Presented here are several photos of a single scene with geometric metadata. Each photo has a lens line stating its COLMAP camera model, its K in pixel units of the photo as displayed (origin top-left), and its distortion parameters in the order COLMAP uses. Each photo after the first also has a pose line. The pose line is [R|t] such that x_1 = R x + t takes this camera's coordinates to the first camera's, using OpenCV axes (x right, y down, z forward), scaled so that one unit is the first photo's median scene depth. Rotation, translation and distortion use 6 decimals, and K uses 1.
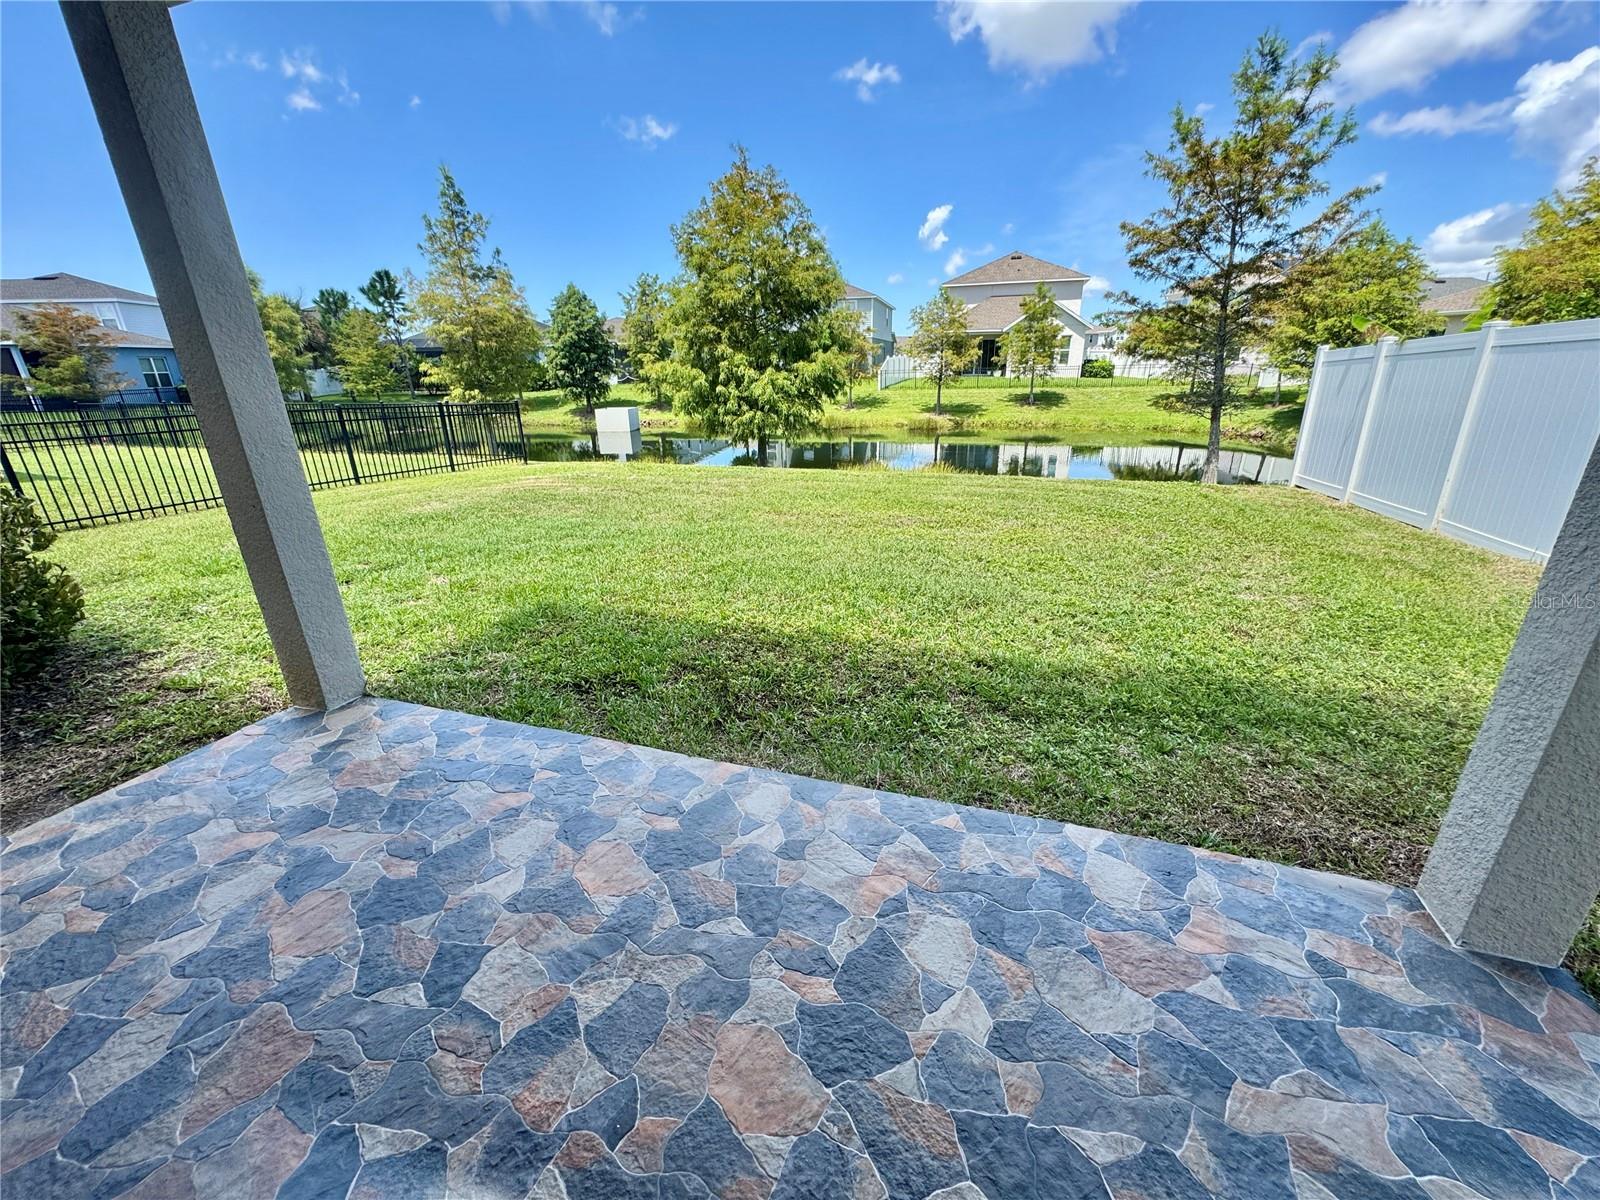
lens RADIAL K [[641.3, 0, 799.8], [0, 641.3, 600.9], [0, 0, 1]] dist [-0.003577, 0.000227]
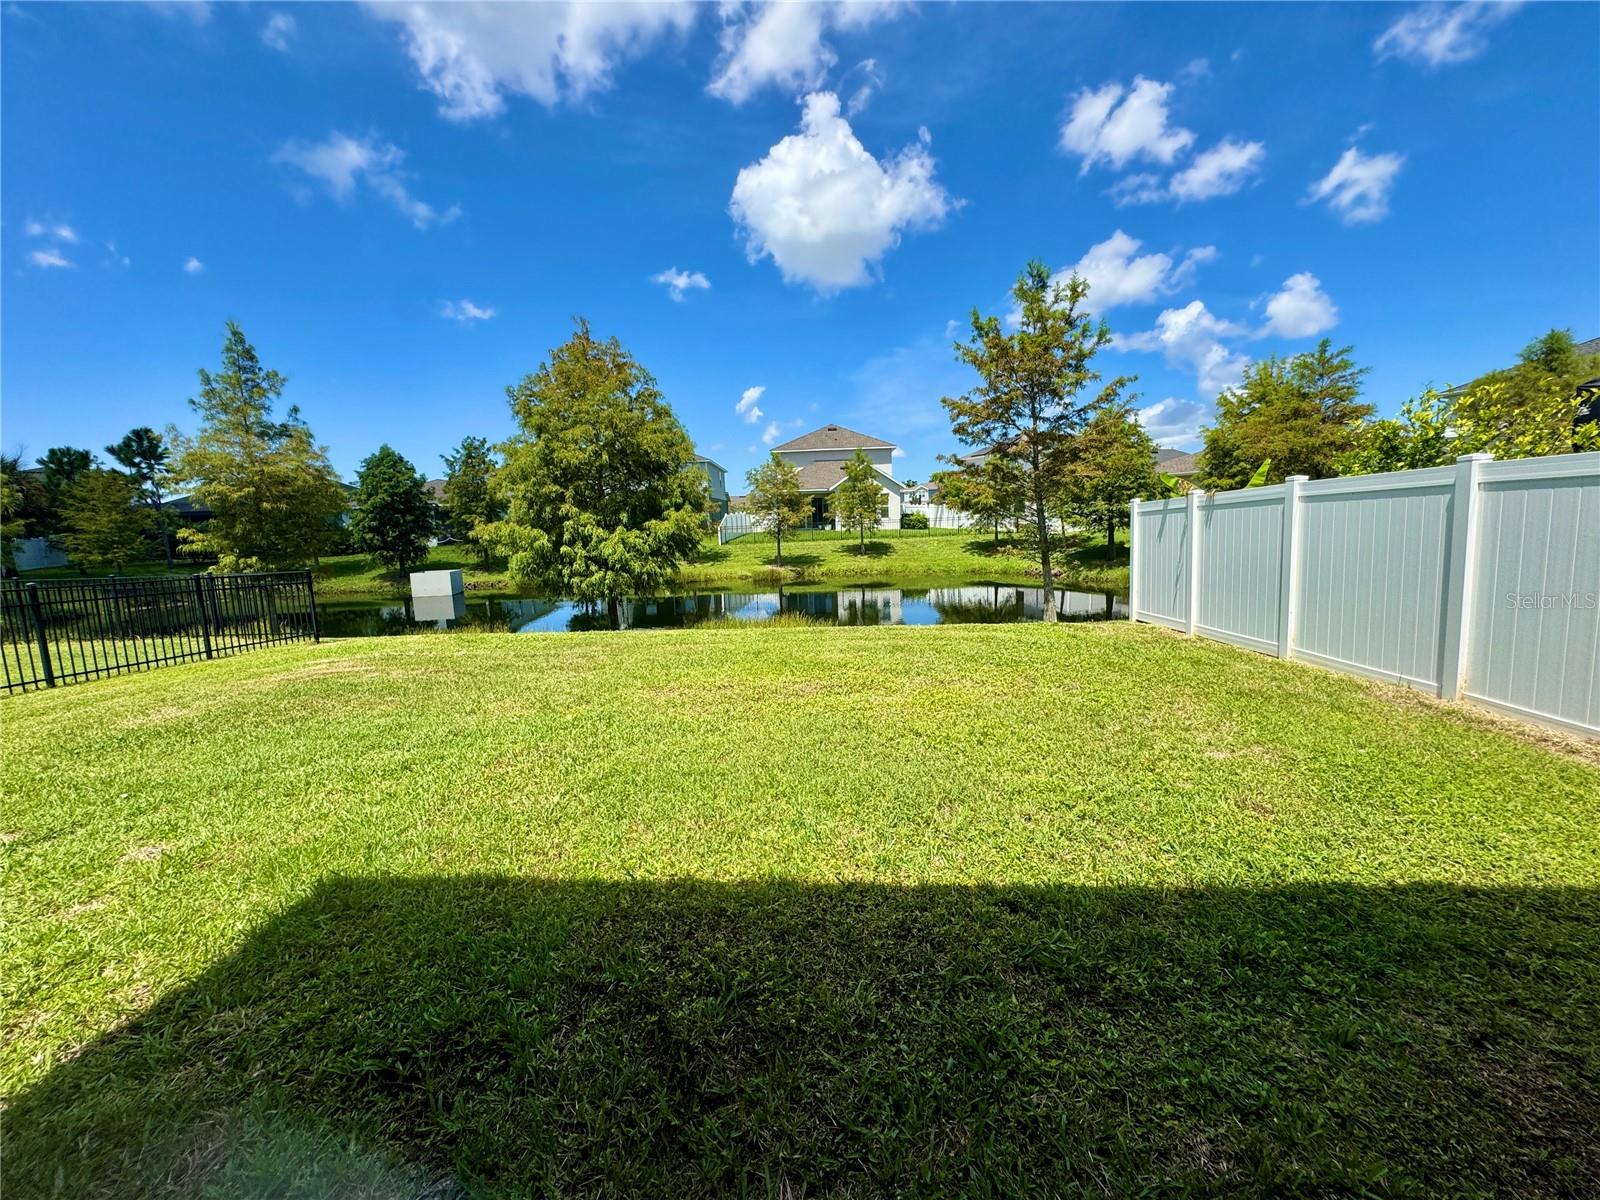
lens RADIAL K [[641.3, 0, 800.9], [0, 641.3, 600.2], [0, 0, 1]] dist [-0.003577, 0.000227]
pose [[0.967654, -0.047084, 0.247849, -0.035289], [0.102552, 0.971011, -0.215919, -0.033163], [-0.230497, 0.234352, 0.944431, 0.088539]]
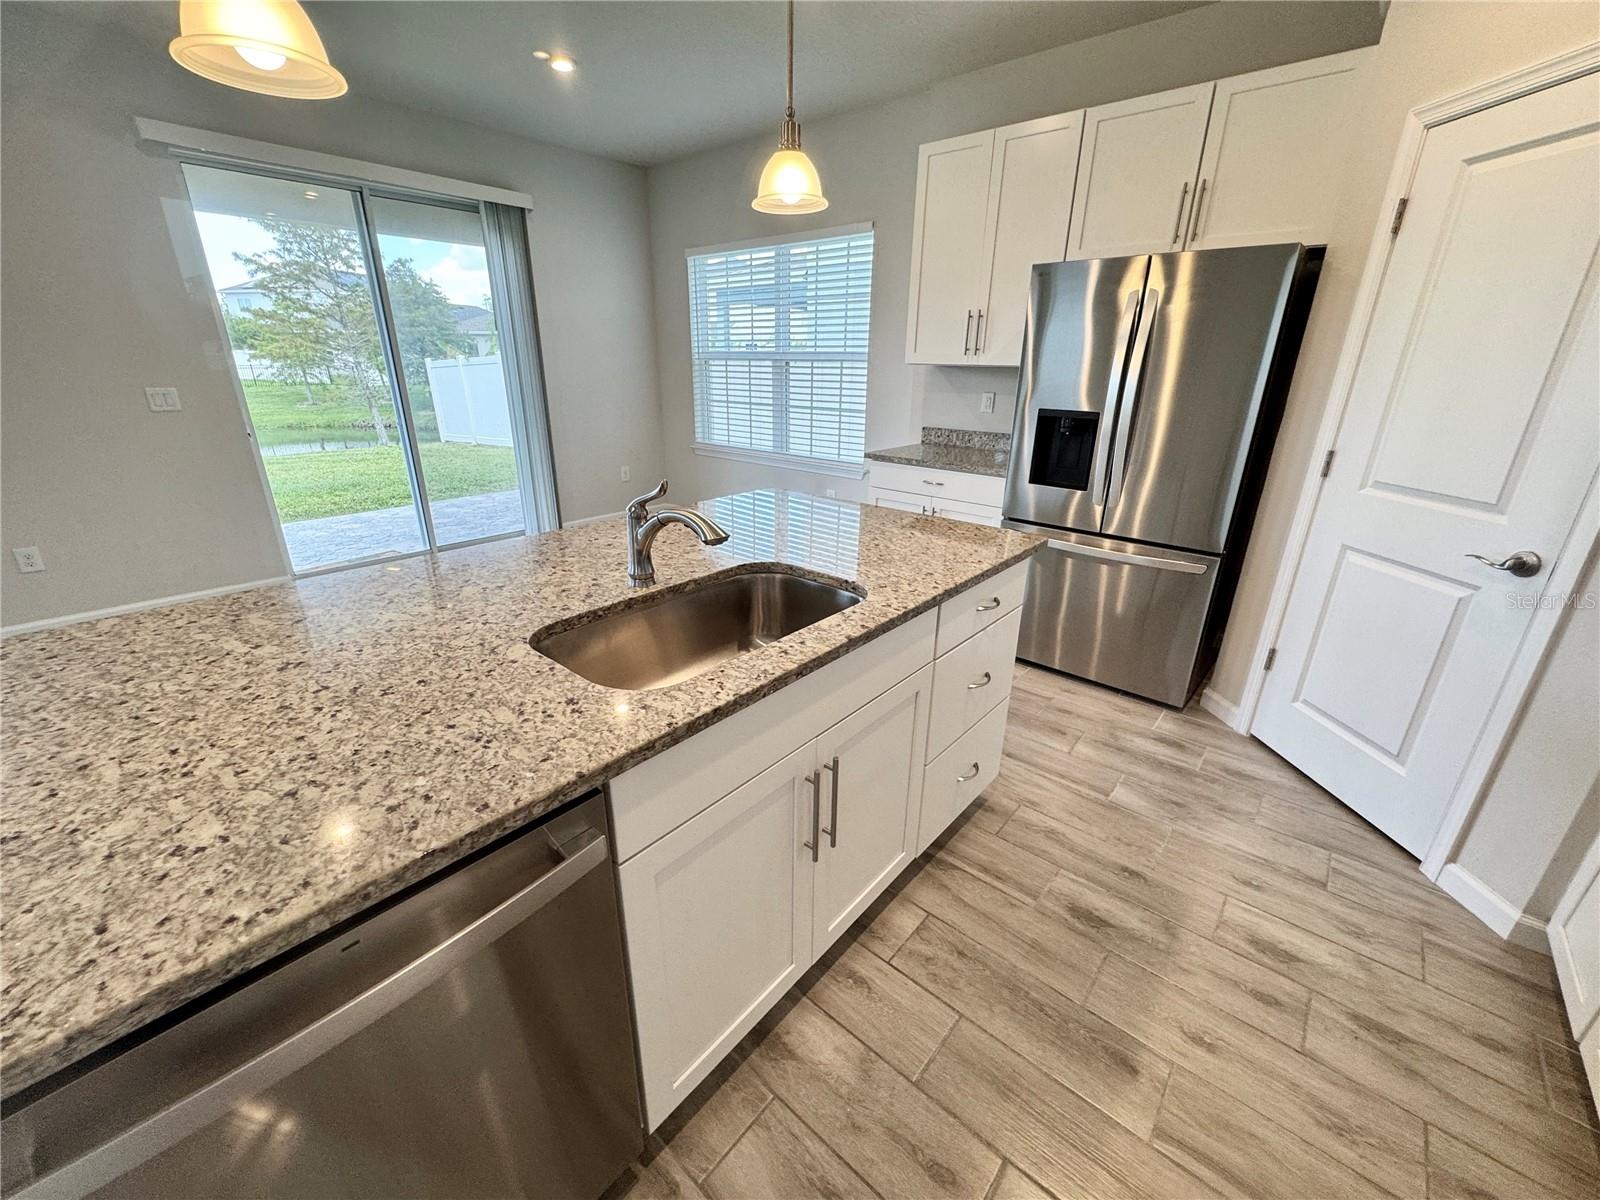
lens RADIAL K [[641.3, 0, 800.5], [0, 641.3, 603.6], [0, 0, 1]] dist [-0.003577, 0.000227]
pose [[0.369924, -0.306518, 0.877042, -0.428244], [0.305447, 0.931656, 0.196771, 0.152254], [-0.877415, 0.195100, 0.438267, -0.415803]]
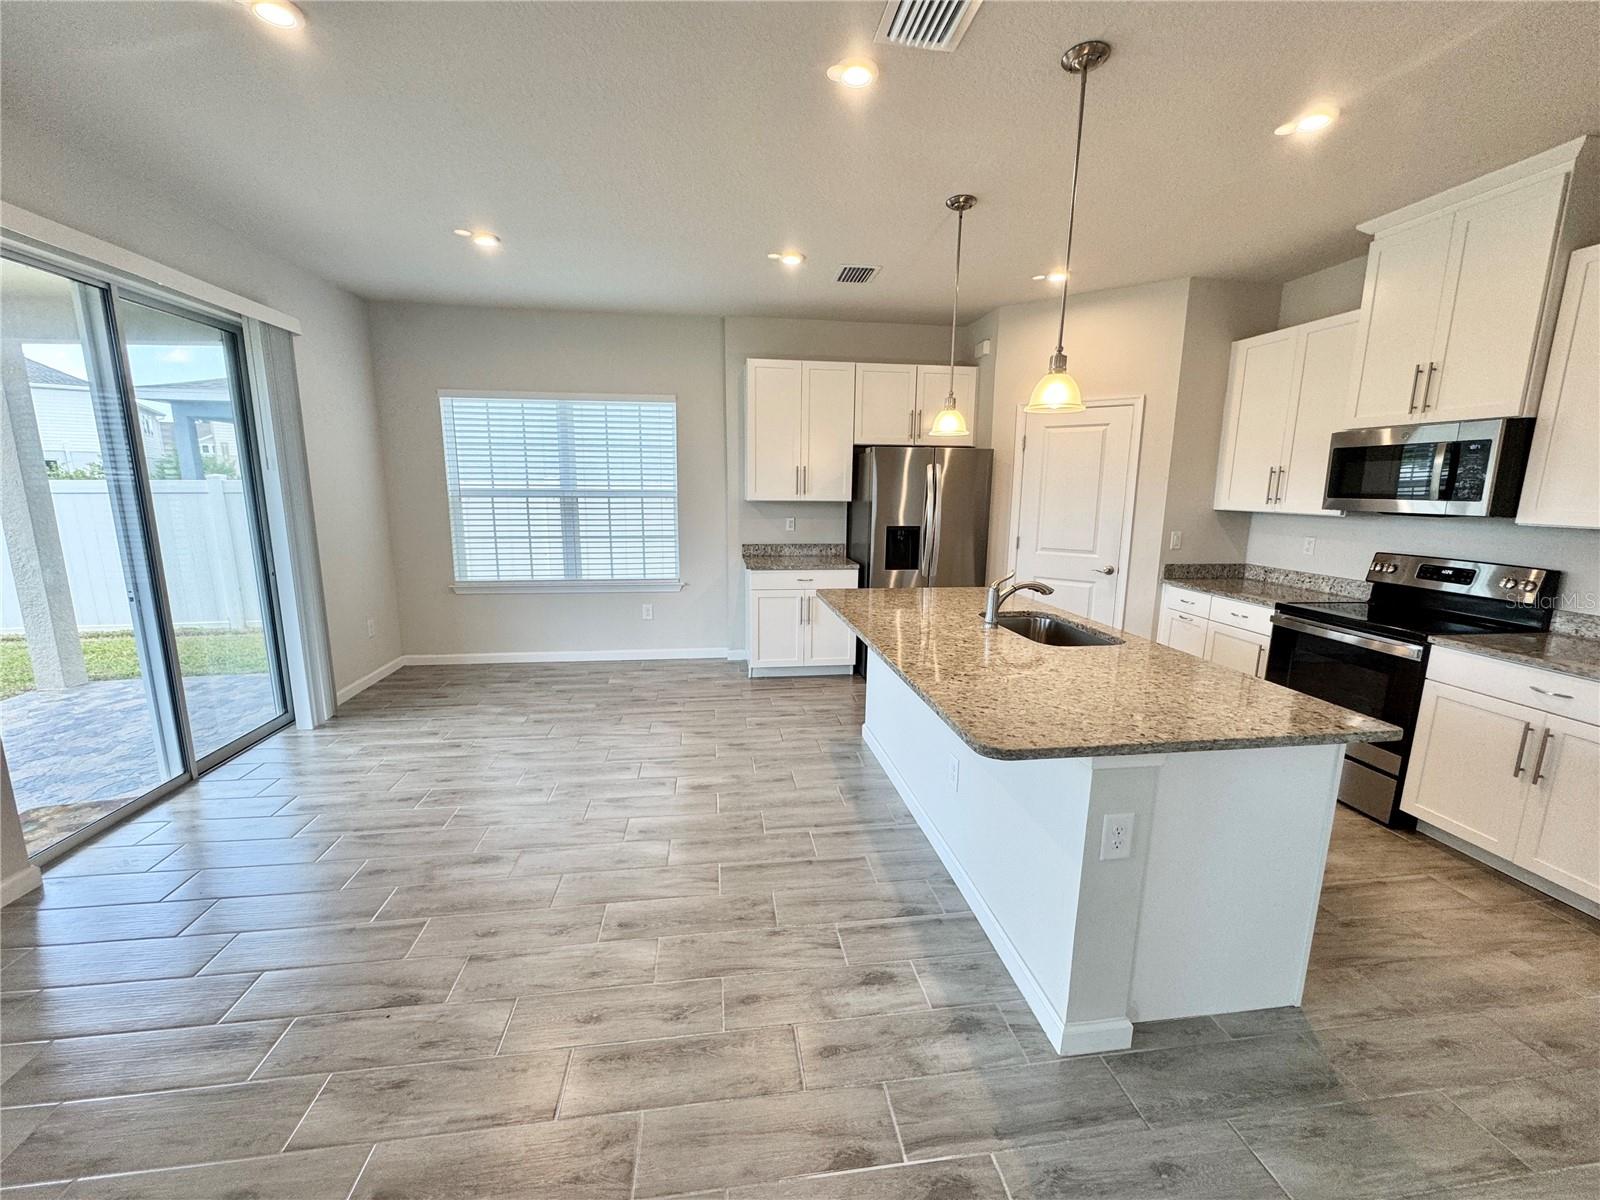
lens RADIAL K [[641.3, 0, 800.4], [0, 641.3, 602.9], [0, 0, 1]] dist [-0.003577, 0.000227]
pose [[-0.457419, -0.144379, 0.877452, -0.513399], [0.311305, 0.898294, 0.310093, 0.044954], [-0.832981, 0.414998, -0.365950, -0.153676]]
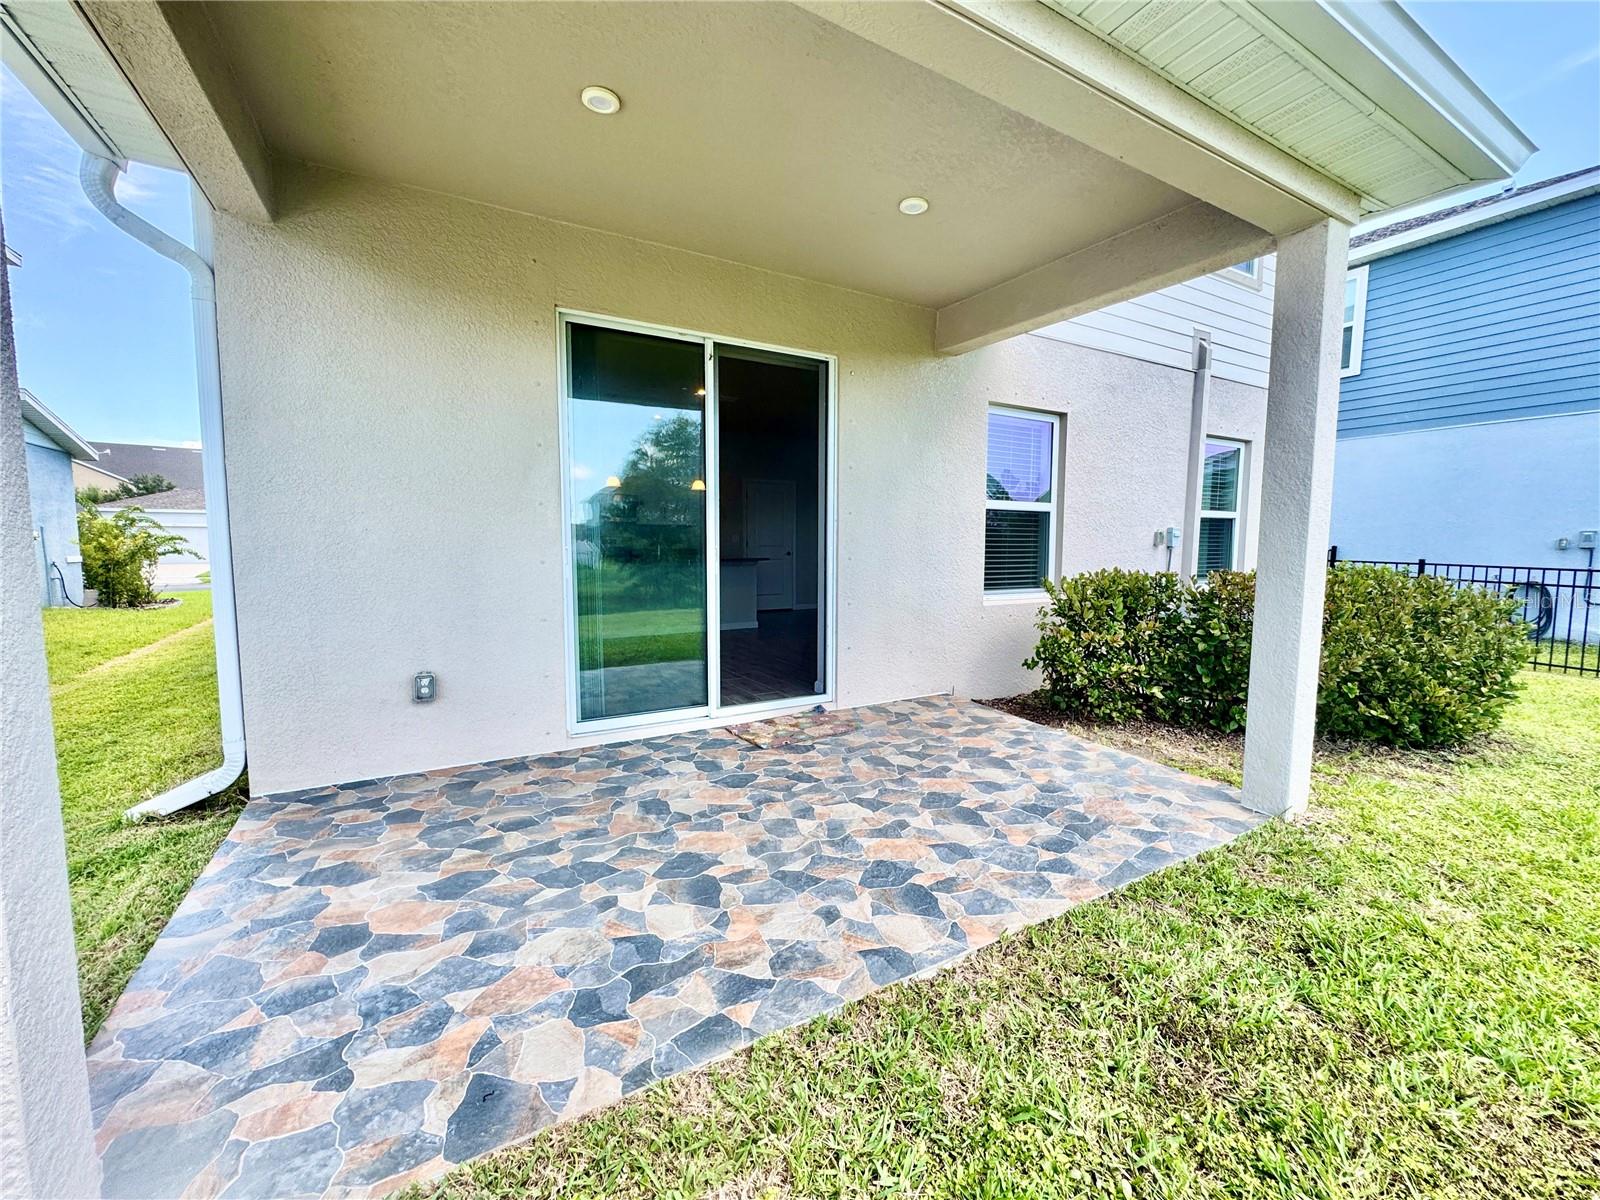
lens RADIAL K [[641.3, 0, 802.2], [0, 641.3, 597.1], [0, 0, 1]] dist [-0.003577, 0.000227]
pose [[-0.658420, 0.082406, -0.748126, 0.154943], [-0.256501, 0.909917, 0.325972, -0.089199], [0.707595, 0.406522, -0.577970, 0.266342]]
